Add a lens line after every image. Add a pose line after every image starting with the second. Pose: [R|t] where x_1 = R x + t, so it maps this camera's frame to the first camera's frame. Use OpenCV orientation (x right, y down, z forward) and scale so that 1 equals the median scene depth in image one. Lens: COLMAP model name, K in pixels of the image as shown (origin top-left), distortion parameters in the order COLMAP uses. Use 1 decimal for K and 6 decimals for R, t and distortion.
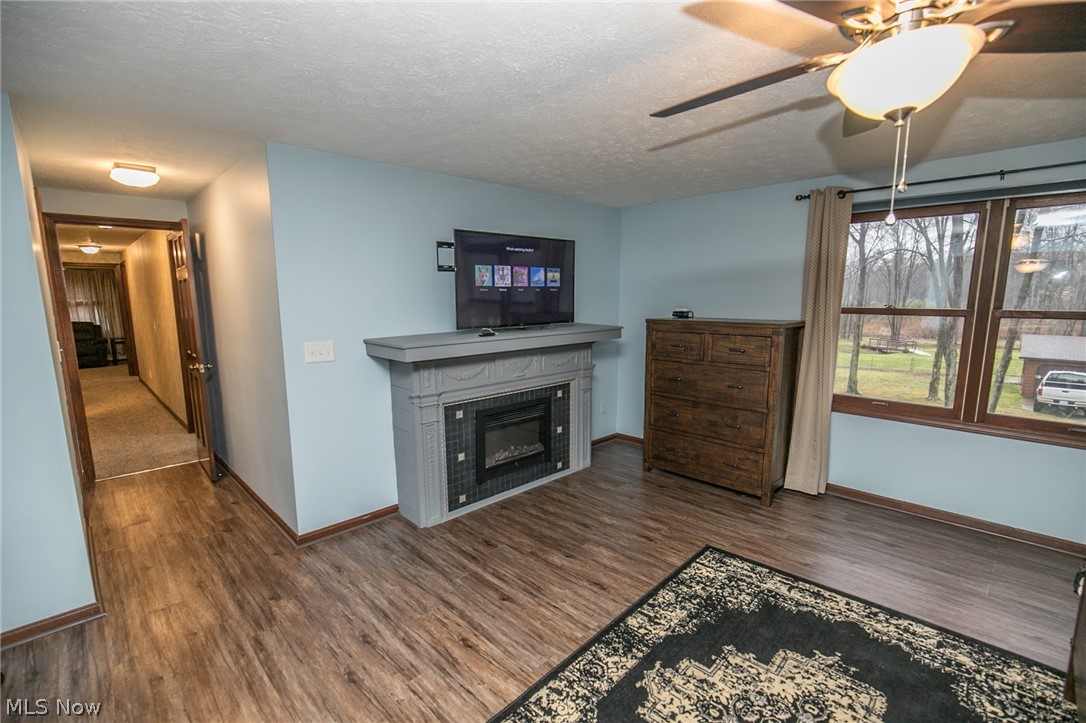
lens RADIAL K [[492.0, 0, 542.9], [0, 492.0, 365.3], [0, 0, 1]] dist [-0.017906, 0.004849]
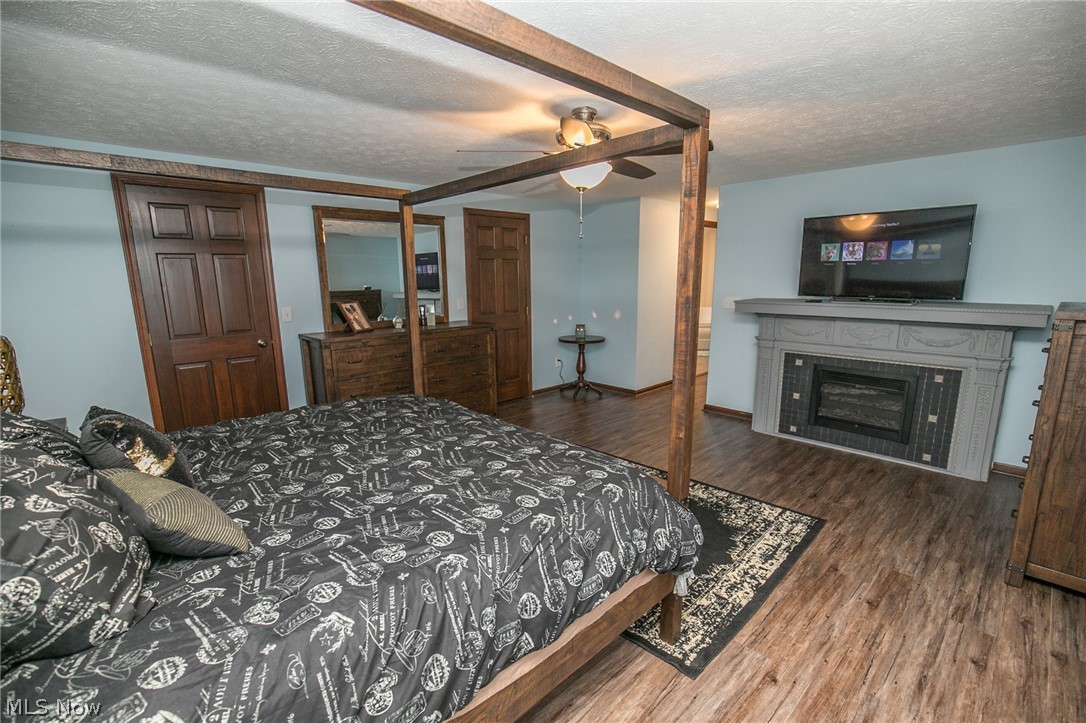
lens RADIAL K [[492.0, 0, 544.9], [0, 492.0, 366.2], [0, 0, 1]] dist [-0.017906, 0.004849]
pose [[-0.014217, 0.189683, -0.981742, 1.726881], [-0.134133, 0.972605, 0.189860, -0.070530], [0.990861, 0.134384, 0.011616, 0.517028]]
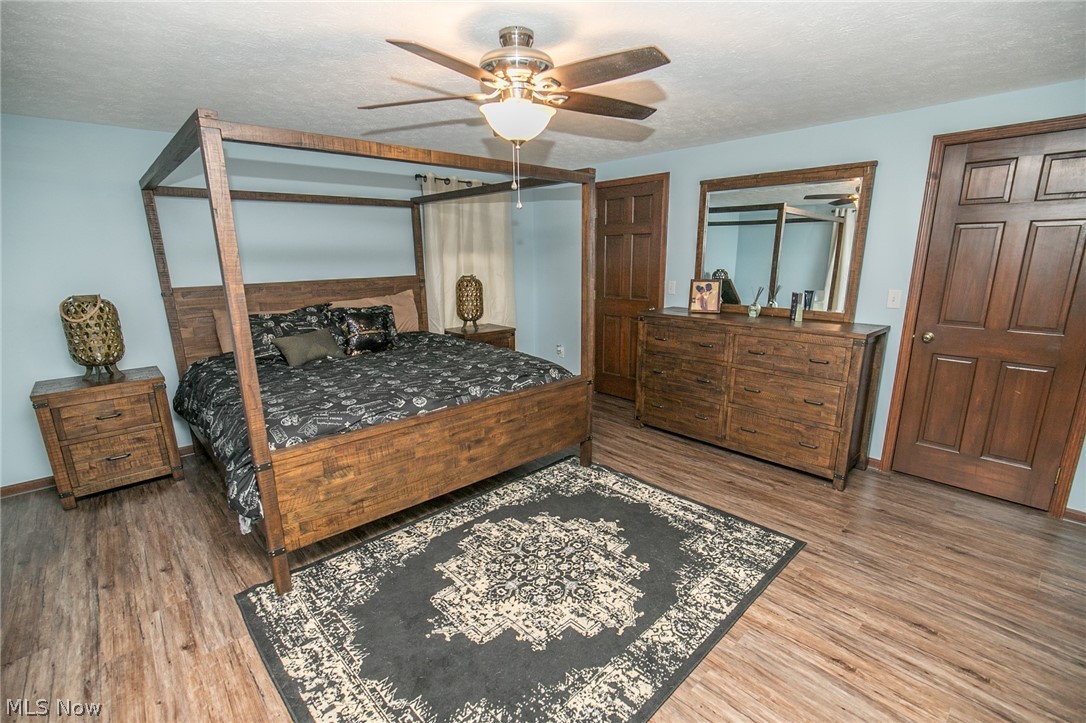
lens RADIAL K [[492.0, 0, 544.8], [0, 492.0, 370.9], [0, 0, 1]] dist [-0.017906, 0.004849]
pose [[-0.999186, 0.006184, 0.039868, 0.319252], [0.020544, 0.928460, 0.370865, -0.223471], [-0.034722, 0.371382, -0.927831, 1.594147]]
